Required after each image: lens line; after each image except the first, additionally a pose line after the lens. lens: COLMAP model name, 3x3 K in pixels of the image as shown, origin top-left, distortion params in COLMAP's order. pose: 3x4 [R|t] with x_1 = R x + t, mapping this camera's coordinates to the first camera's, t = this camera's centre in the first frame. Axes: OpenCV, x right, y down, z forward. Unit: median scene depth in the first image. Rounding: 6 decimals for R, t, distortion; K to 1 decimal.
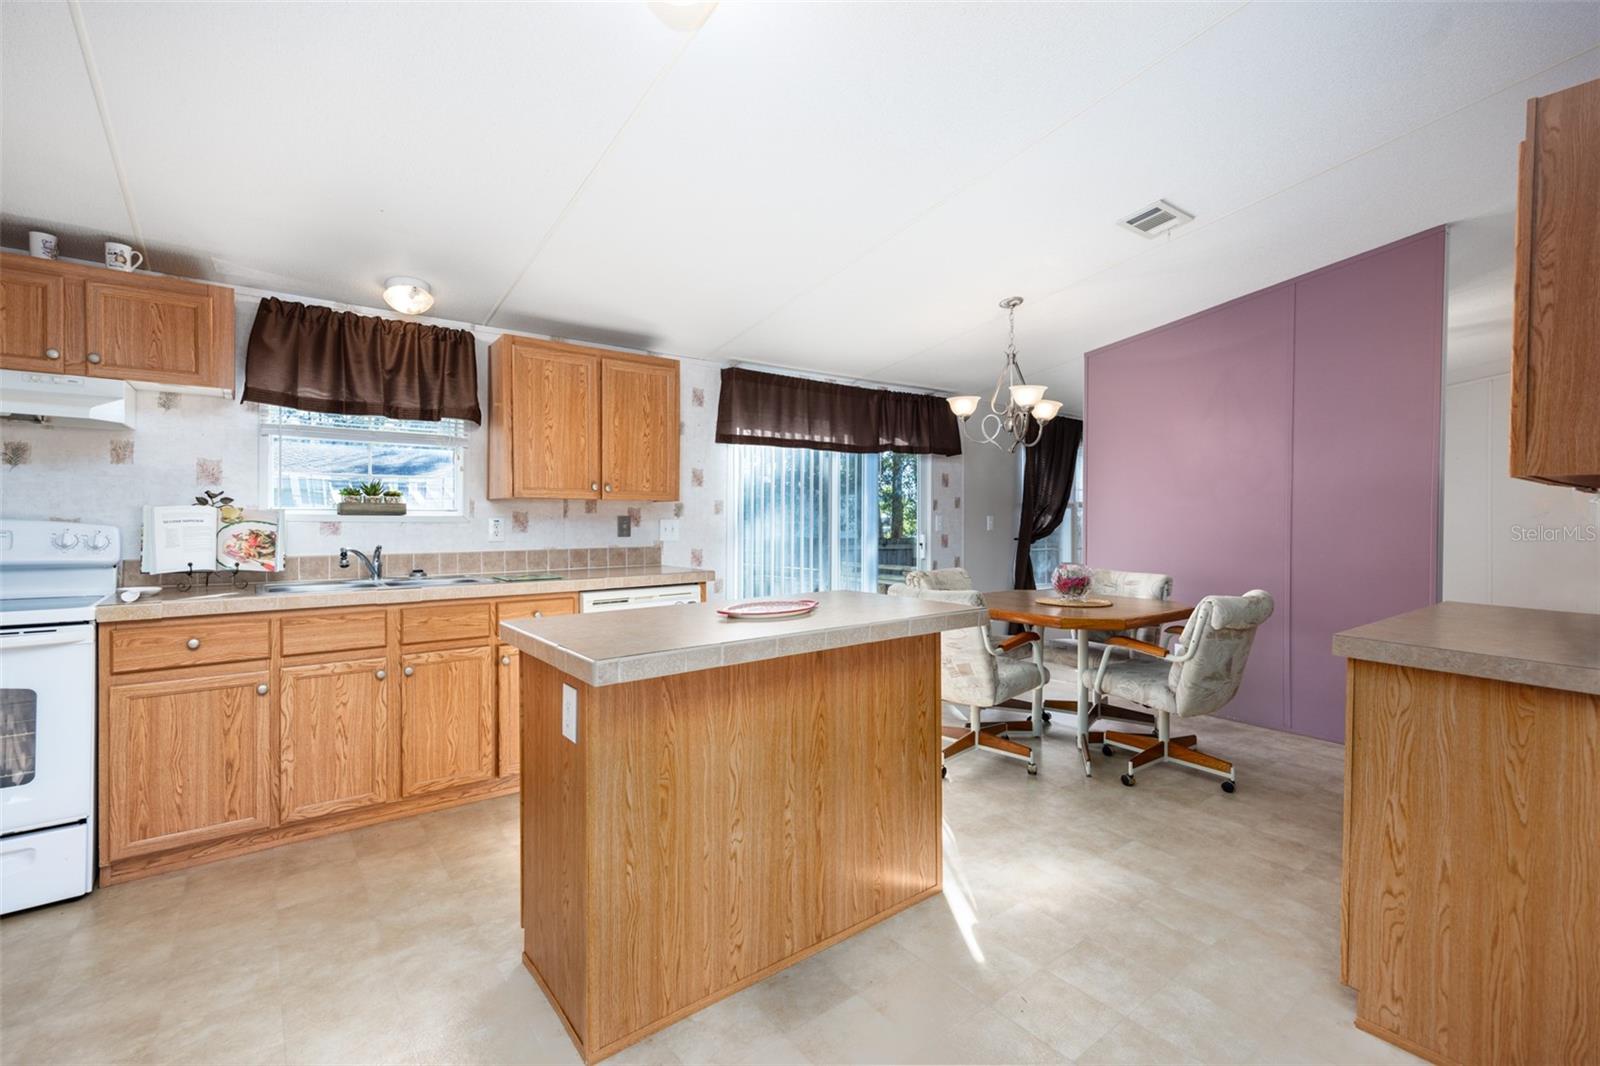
lens RADIAL K [[712.3, 0, 800.8], [0, 712.3, 520.8], [0, 0, 1]] dist [0.031078, 0.000281]
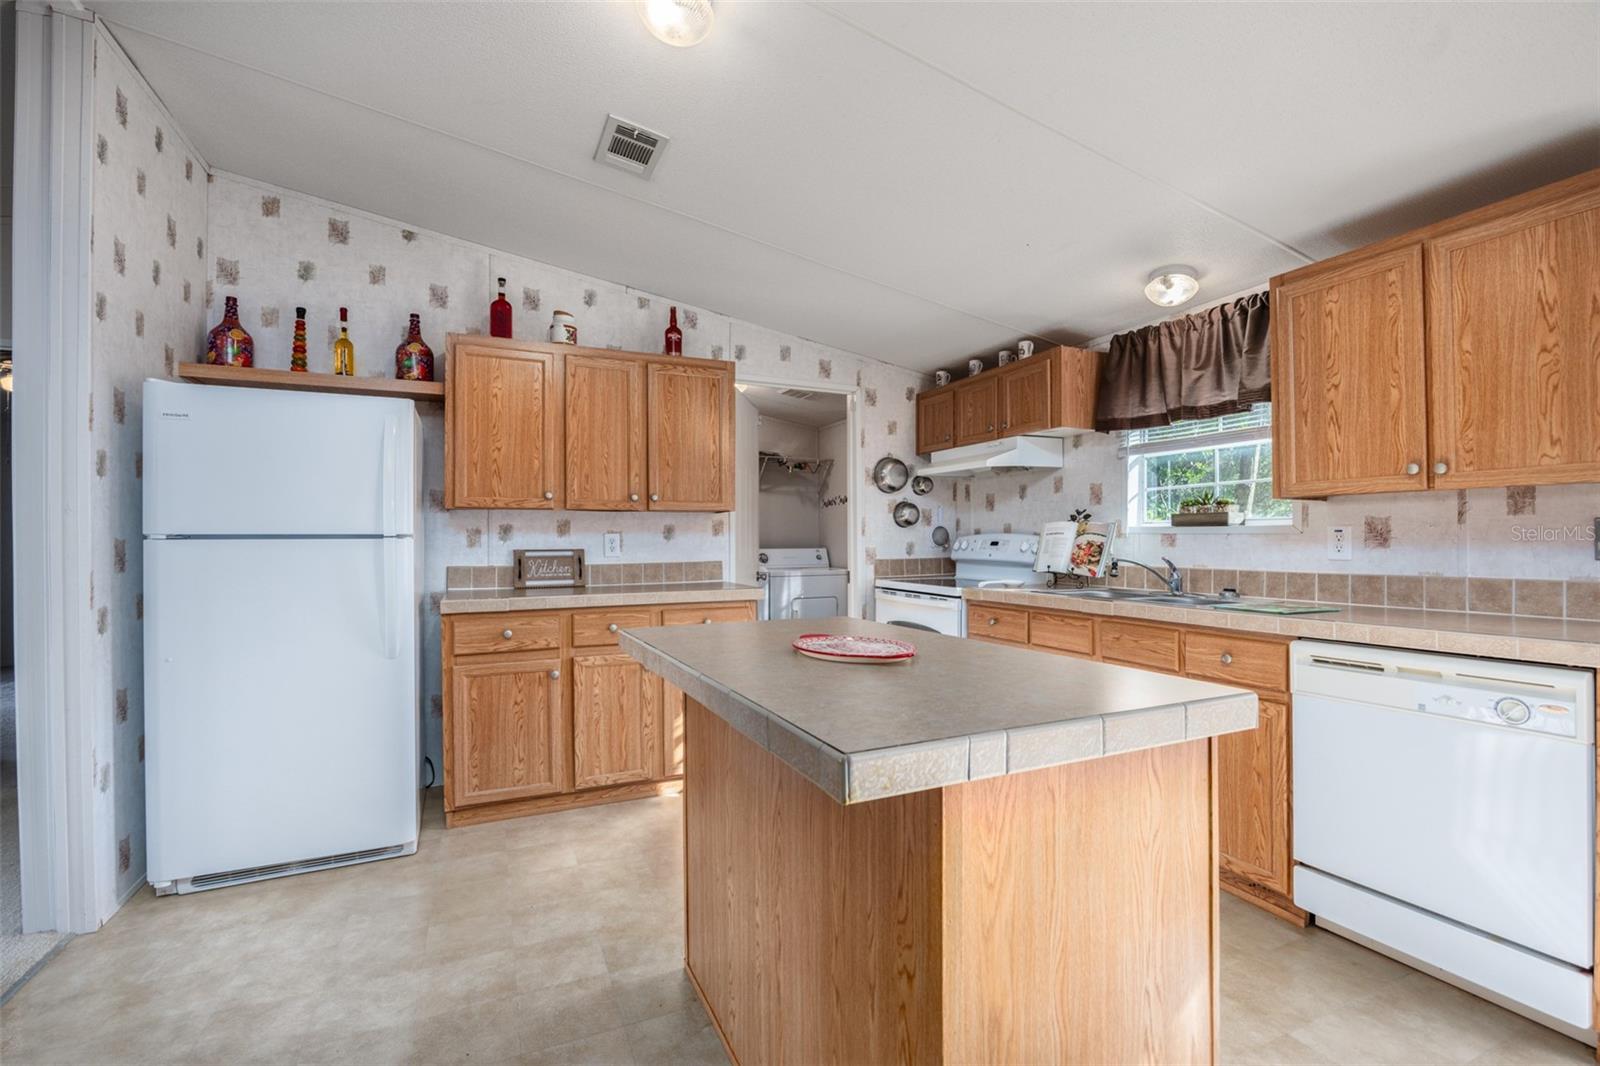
lens RADIAL K [[711.6, 0, 800.0], [0, 711.6, 533.0], [0, 0, 1]] dist [-0.001261, -0.000146]
pose [[-0.227811, -0.013044, -0.973618, 0.440957], [-0.003182, 0.999915, -0.012652, 0.014929], [0.973700, 0.000216, -0.227833, 0.747260]]
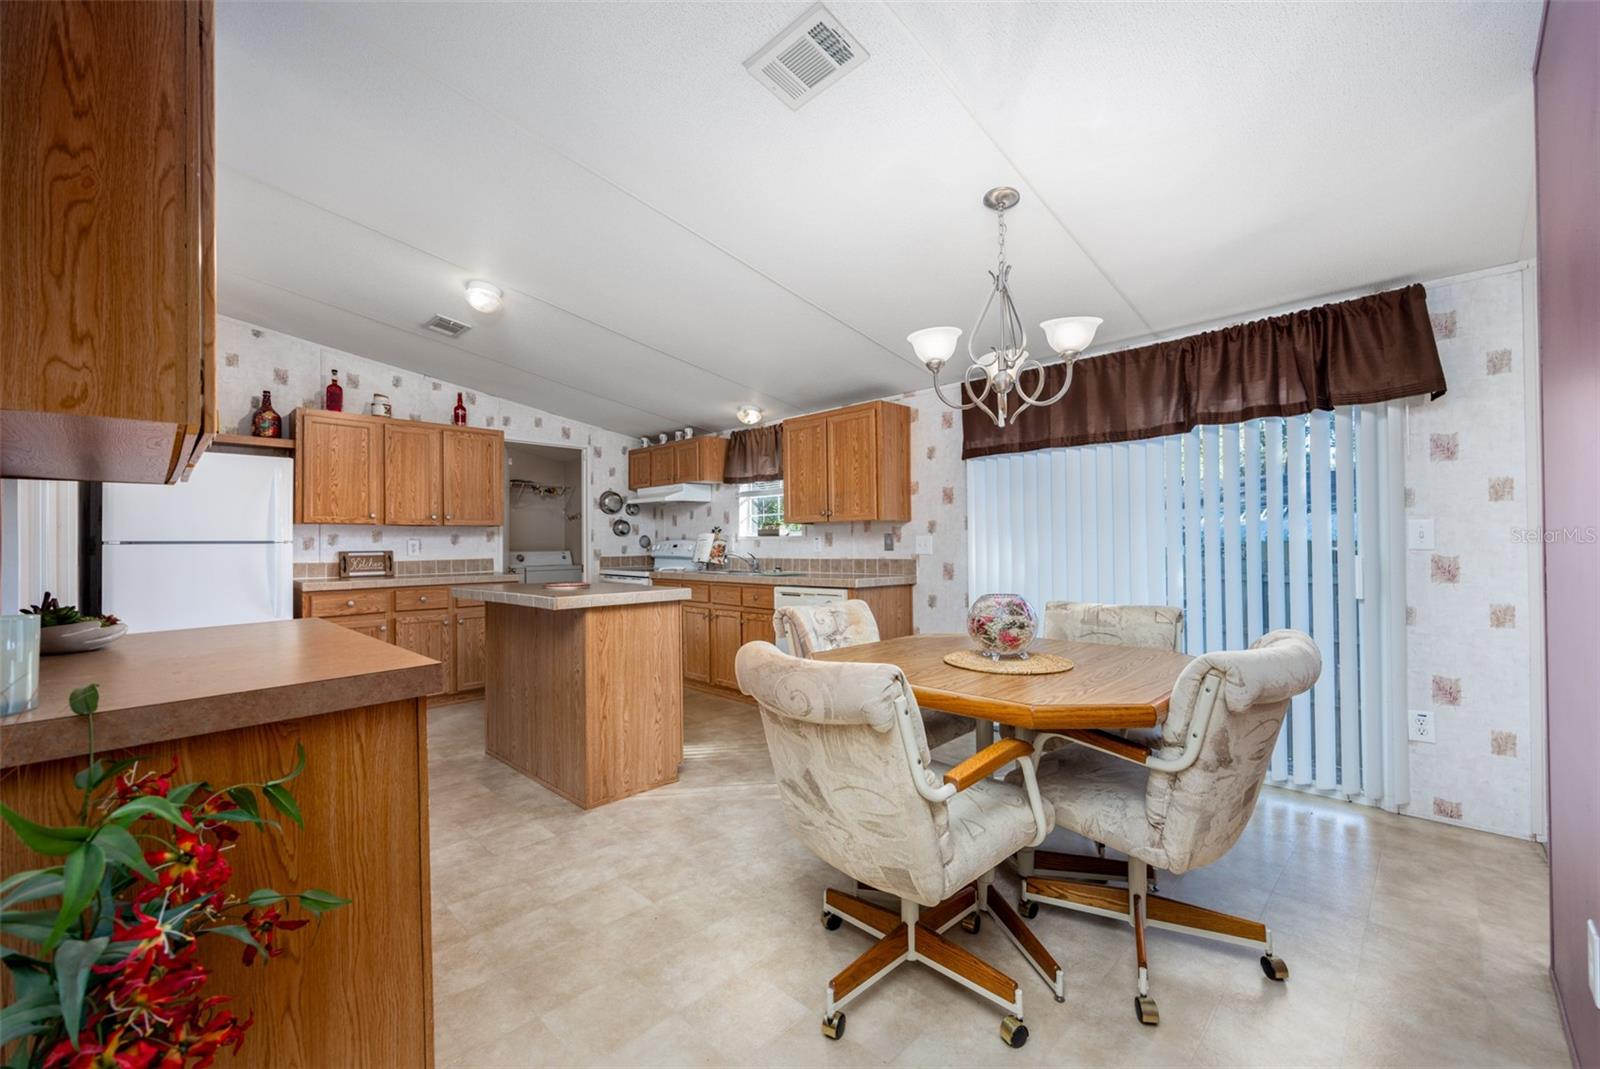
lens RADIAL K [[651.0, 0, 800.0], [0, 651.0, 534.5], [0, 0, 1]] dist [-0.000914, -0.000062]
pose [[0.131989, -0.020598, -0.991037, 1.086866], [0.002319, 0.999788, -0.020471, 0.022717], [0.991248, 0.000403, 0.132009, 0.911597]]
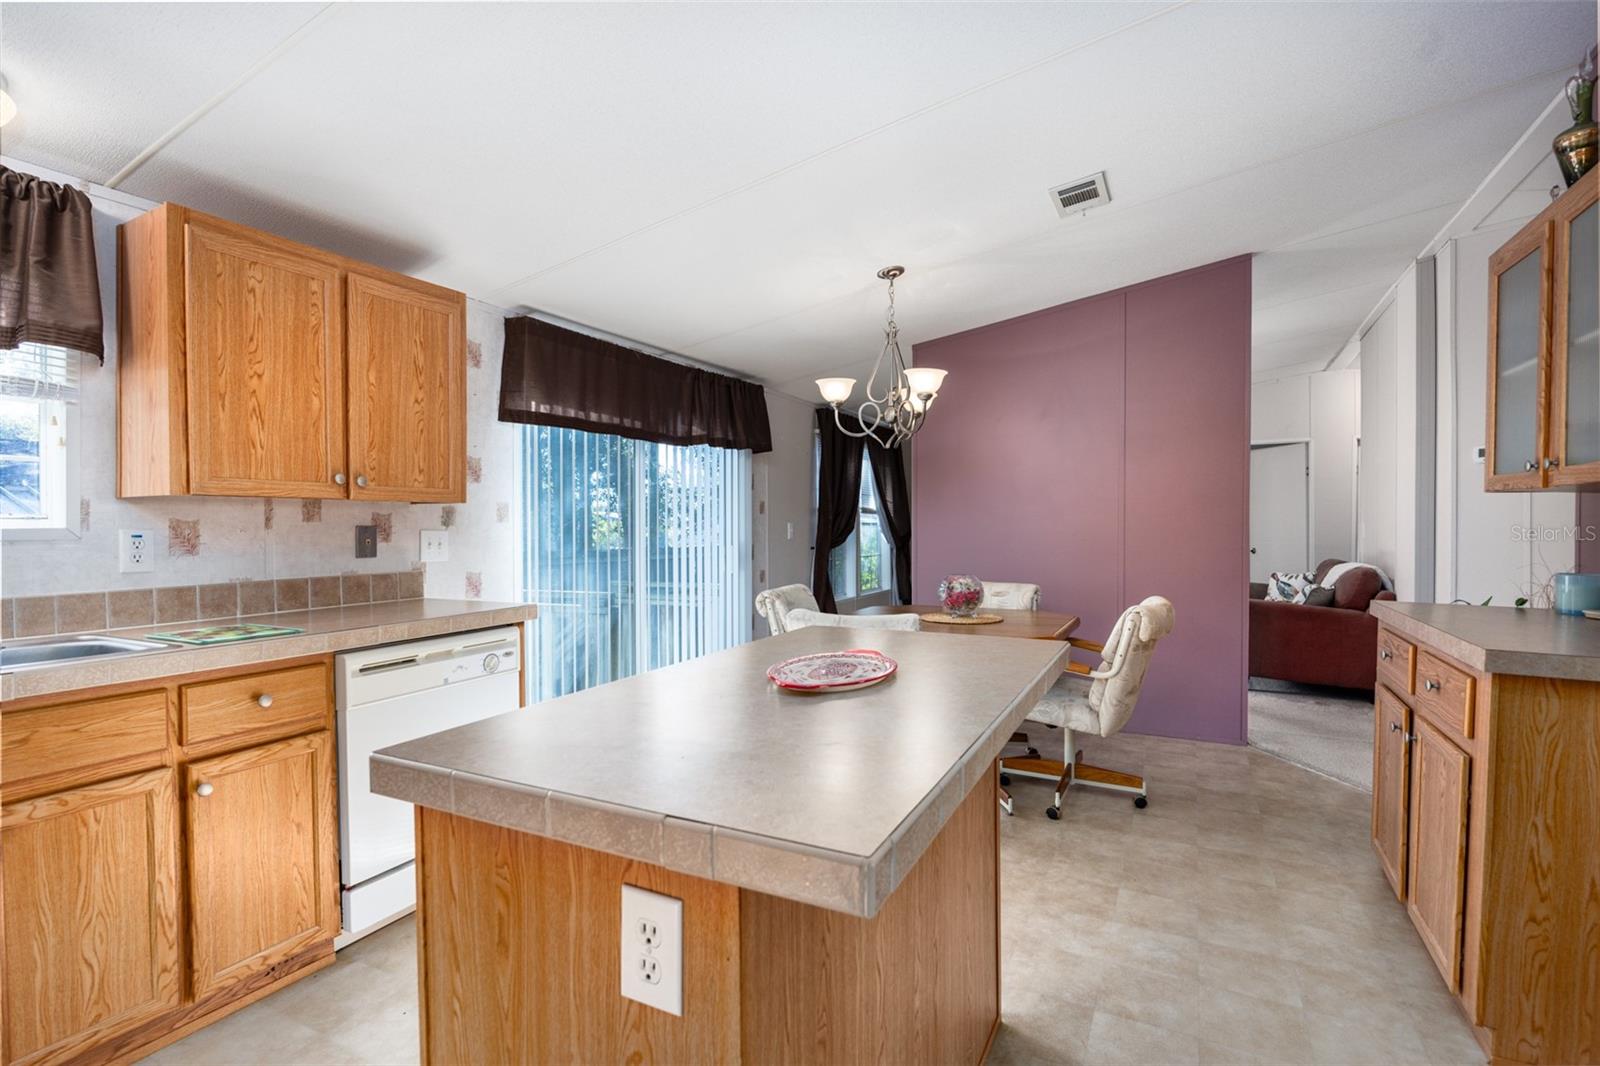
lens RADIAL K [[760.6, 0, 800.0], [0, 760.6, 533.0], [0, 0, 1]] dist [-0.002326, -0.000482]
pose [[0.906554, -0.012338, 0.421909, -0.235960], [0.010170, 0.999921, 0.007388, -0.001728], [-0.421966, -0.002407, 0.906608, 0.273782]]
